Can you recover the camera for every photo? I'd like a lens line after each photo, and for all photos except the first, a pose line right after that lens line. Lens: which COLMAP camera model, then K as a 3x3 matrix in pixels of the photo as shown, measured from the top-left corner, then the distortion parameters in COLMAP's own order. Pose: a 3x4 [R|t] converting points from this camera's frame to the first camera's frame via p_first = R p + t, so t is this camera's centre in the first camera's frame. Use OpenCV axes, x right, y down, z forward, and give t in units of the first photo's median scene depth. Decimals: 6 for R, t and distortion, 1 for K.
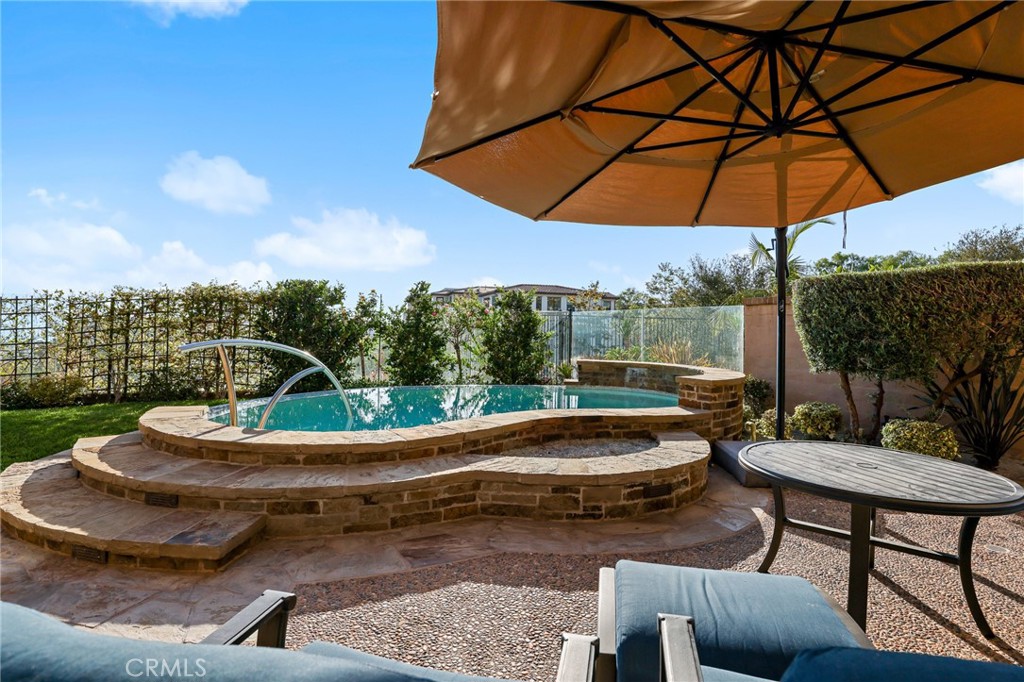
lens RADIAL K [[512.1, 0, 514.7], [0, 512.1, 335.2], [0, 0, 1]] dist [-0.025882, -0.000784]
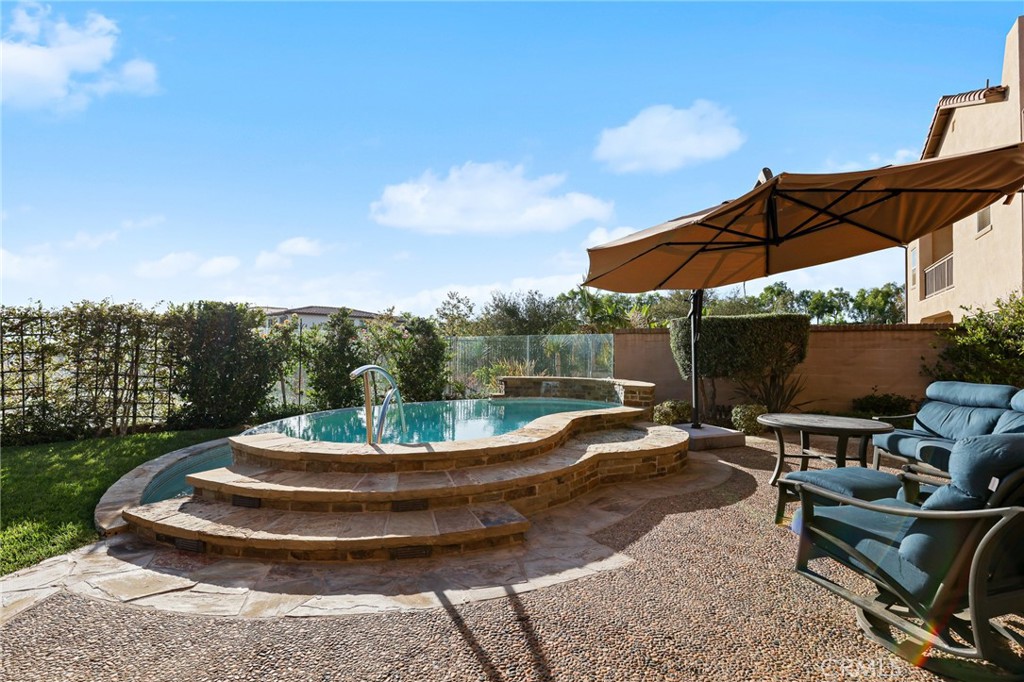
lens RADIAL K [[469.7, 0, 527.0], [0, 469.7, 354.1], [0, 0, 1]] dist [-0.033552, 0.003288]
pose [[0.884808, -0.009961, 0.465849, -0.360808], [0.011266, 0.999937, -0.000017, -0.006029], [-0.465819, 0.005264, 0.884864, -0.026562]]
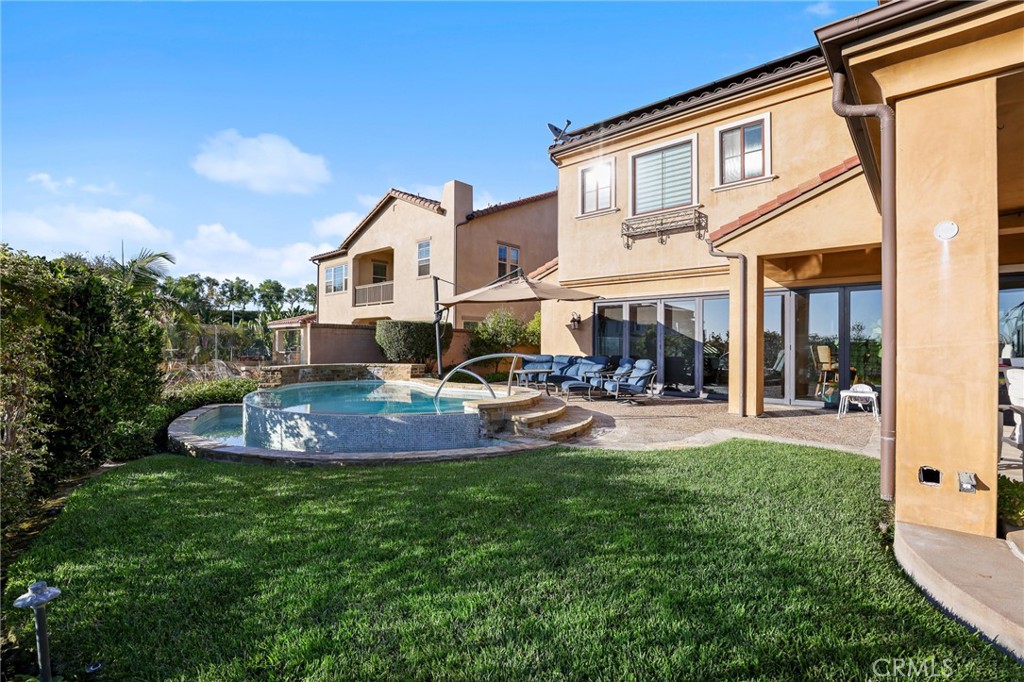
lens RADIAL K [[469.7, 0, 513.4], [0, 469.7, 343.4], [0, 0, 1]] dist [-0.033552, 0.003288]
pose [[-0.250071, -0.018146, 0.968057, -1.215801], [0.000563, 0.999821, 0.018887, -0.035065], [-0.968227, 0.005269, -0.250016, 0.735039]]
